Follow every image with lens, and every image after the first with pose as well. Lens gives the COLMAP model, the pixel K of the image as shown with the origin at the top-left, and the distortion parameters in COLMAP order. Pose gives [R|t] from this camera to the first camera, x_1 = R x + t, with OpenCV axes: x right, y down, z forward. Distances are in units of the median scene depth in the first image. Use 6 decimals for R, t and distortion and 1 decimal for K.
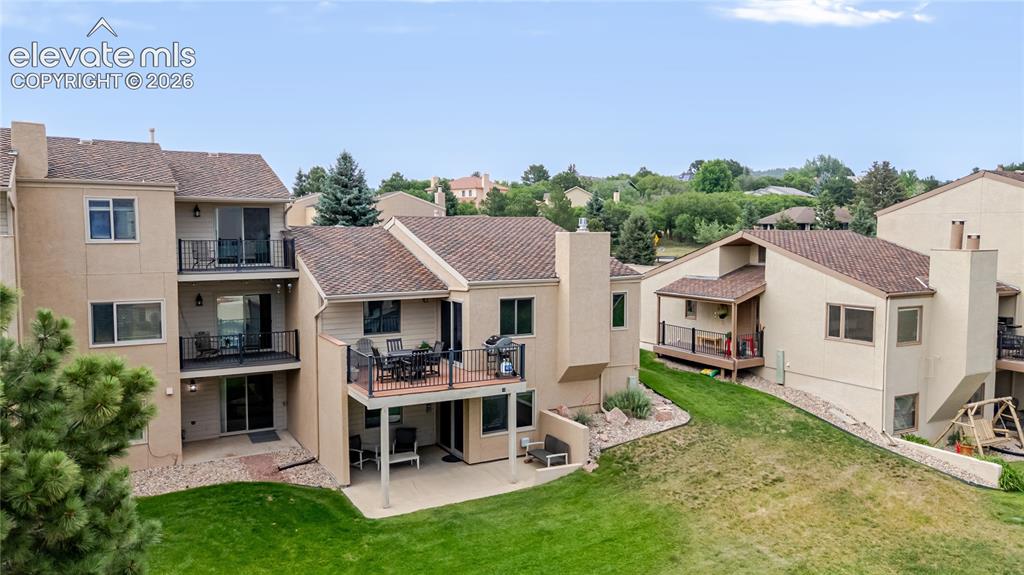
lens RADIAL K [[738.3, 0, 512.4], [0, 738.3, 288.7], [0, 0, 1]] dist [0.039758, -0.002171]
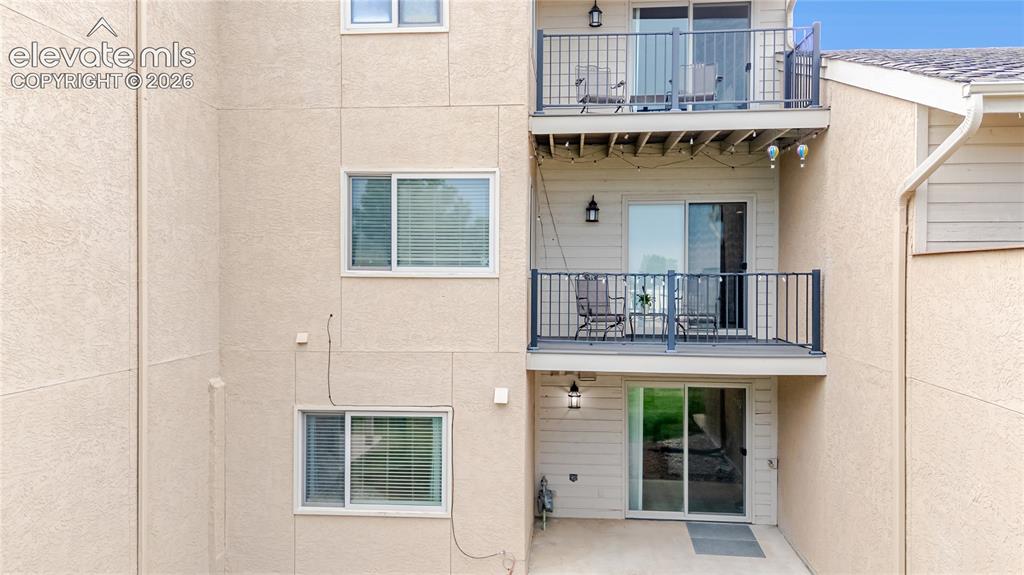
lens RADIAL K [[738.3, 0, 512.4], [0, 738.3, 286.3], [0, 0, 1]] dist [0.039758, -0.002171]
pose [[0.827743, 0.008523, -0.561042, -0.212415], [-0.044100, 0.997780, -0.049905, 0.090327], [0.559371, 0.066050, 0.826282, 0.618328]]
